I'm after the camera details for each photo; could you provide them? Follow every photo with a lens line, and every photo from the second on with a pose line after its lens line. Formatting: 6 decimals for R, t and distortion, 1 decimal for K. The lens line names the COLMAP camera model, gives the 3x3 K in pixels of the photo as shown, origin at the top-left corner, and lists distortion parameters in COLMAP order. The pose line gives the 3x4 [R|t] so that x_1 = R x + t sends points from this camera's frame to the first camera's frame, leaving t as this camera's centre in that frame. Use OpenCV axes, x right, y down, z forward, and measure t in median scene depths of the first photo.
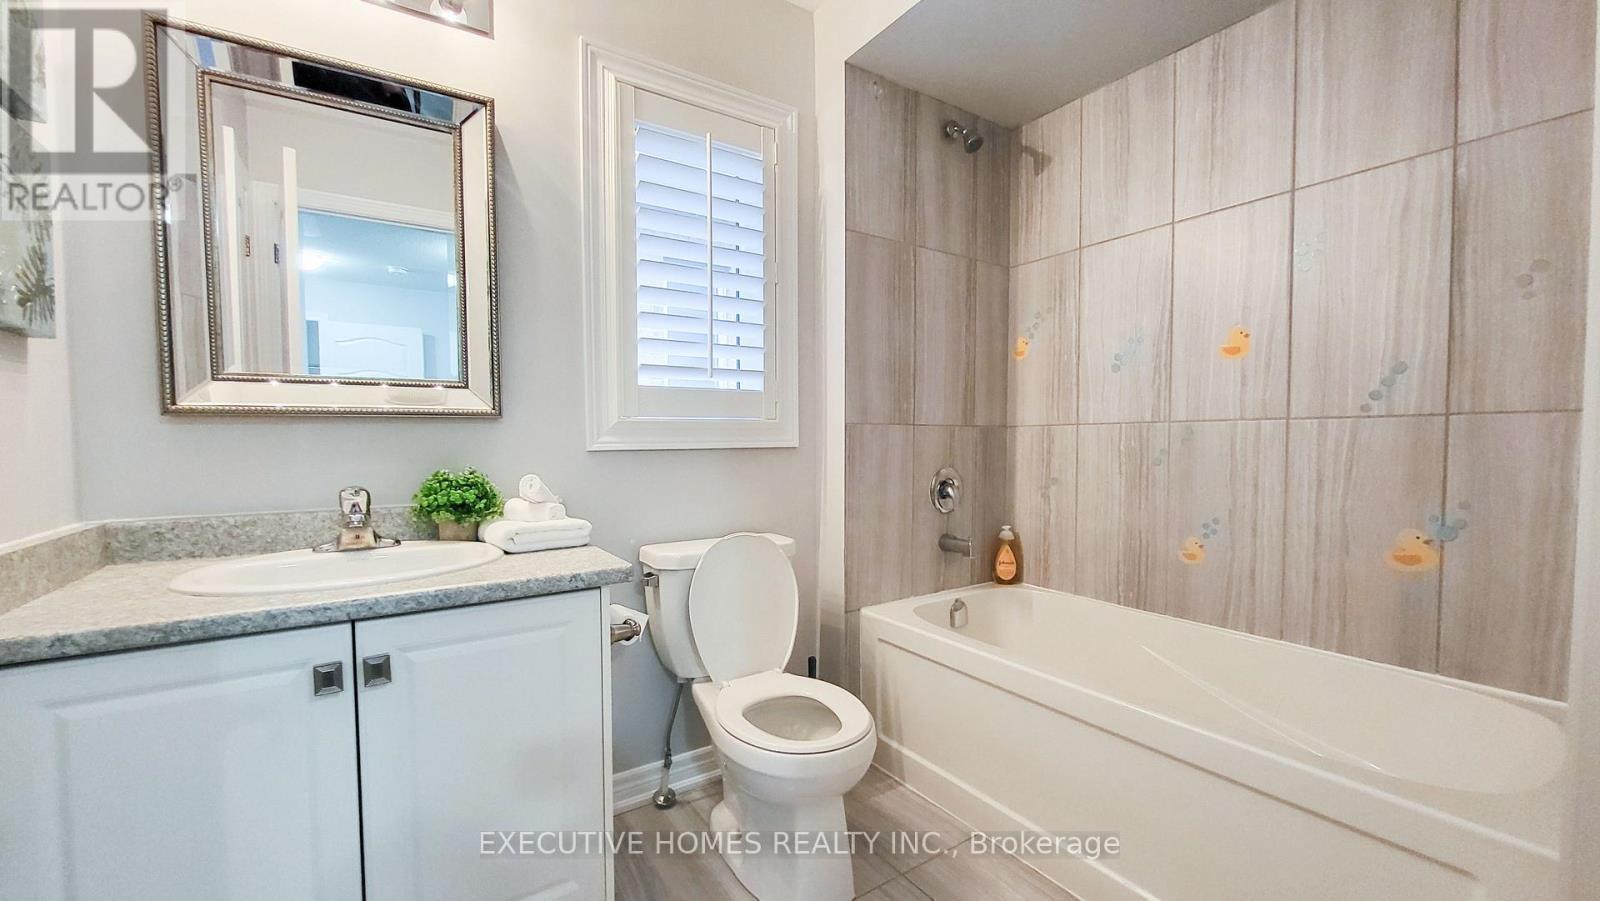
lens RADIAL K [[626.4, 0, 774.7], [0, 626.4, 470.9], [0, 0, 1]] dist [0.005168, -0.002419]
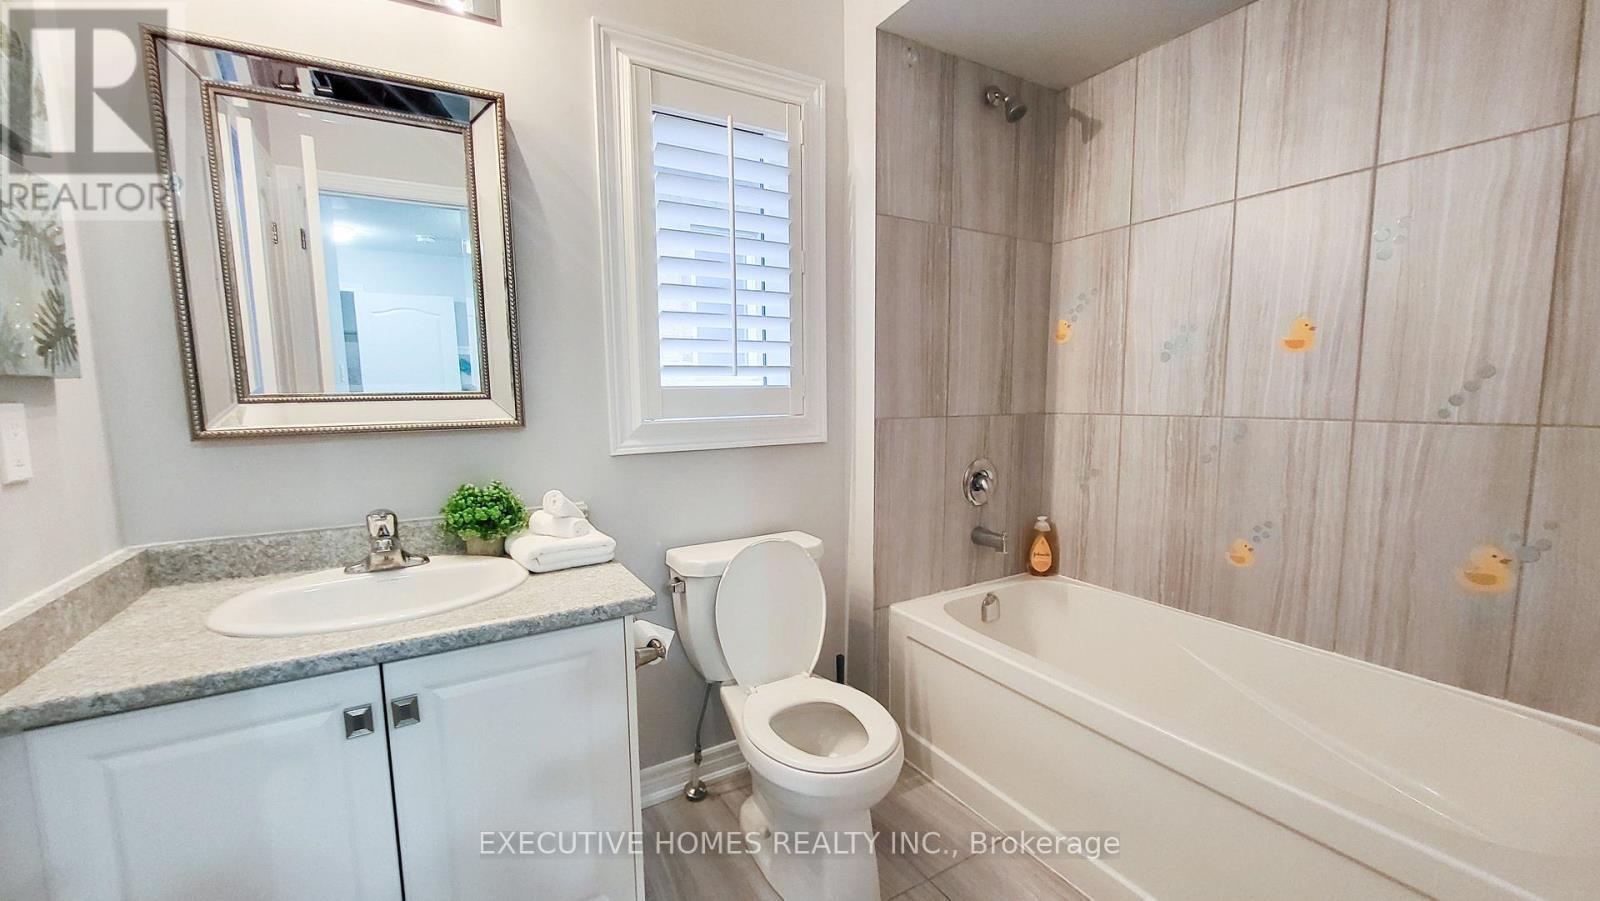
lens RADIAL K [[626.4, 0, 775.9], [0, 626.4, 469.2], [0, 0, 1]] dist [0.005168, -0.002419]
pose [[0.998772, -0.003583, -0.049407, 0.008076], [0.007124, 0.997403, 0.071676, -0.075681], [0.049022, -0.071940, 0.996204, 0.025469]]
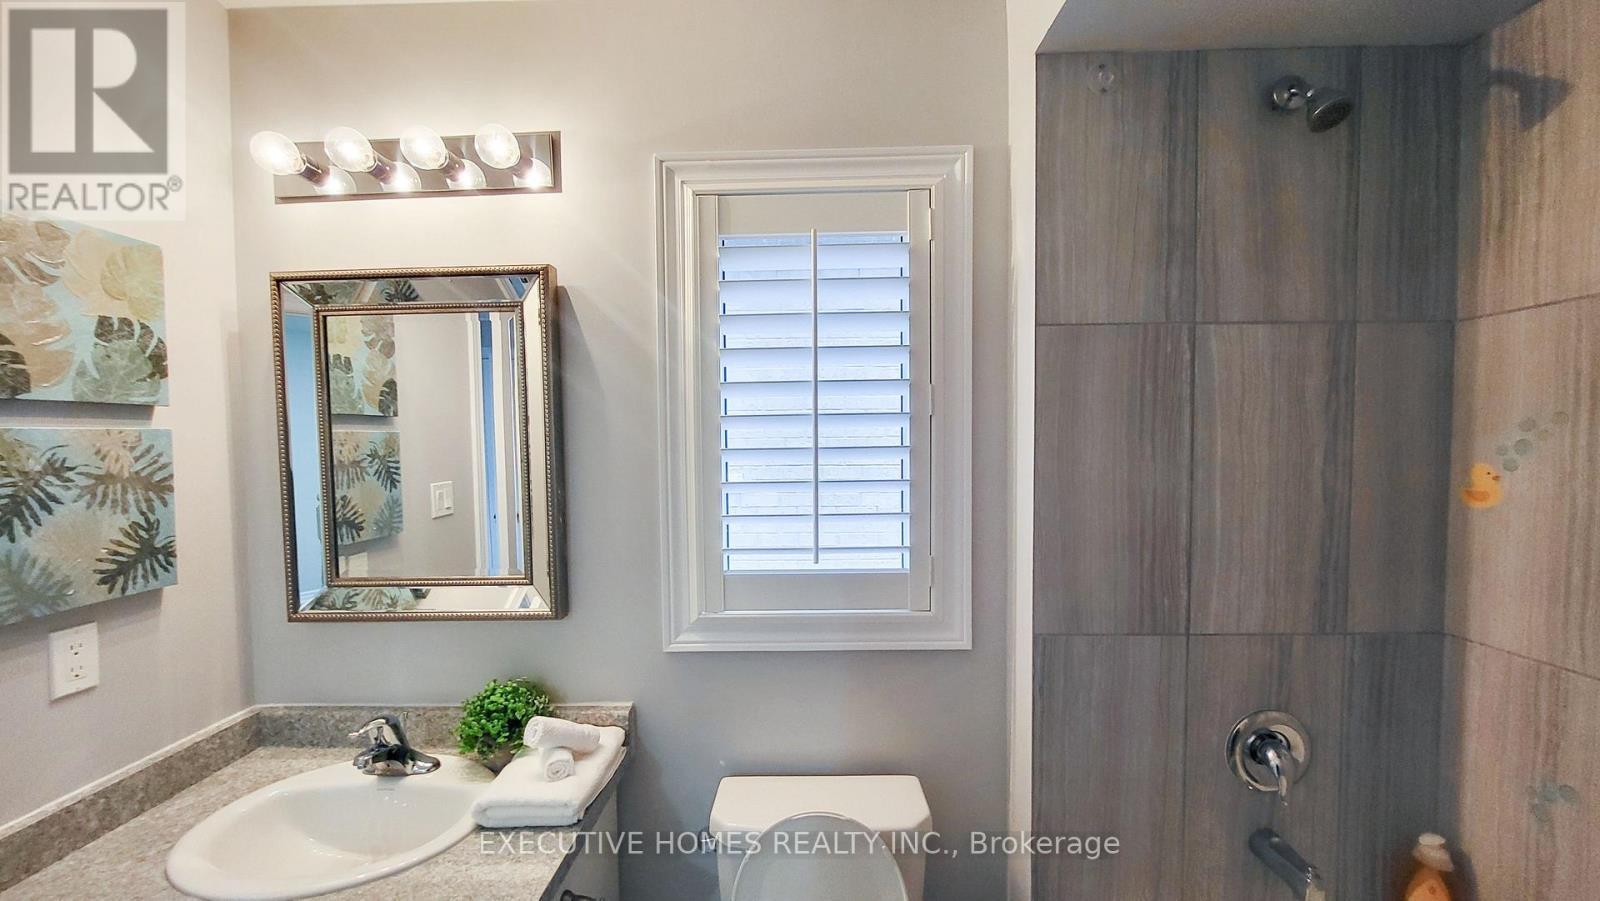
lens RADIAL K [[626.4, 0, 777.8], [0, 626.4, 477.2], [0, 0, 1]] dist [0.005168, -0.002419]
pose [[0.833431, 0.015770, -0.552399, 0.265718], [-0.013735, 0.999875, 0.007822, -0.256547], [0.552453, 0.001068, 0.833543, 0.373509]]
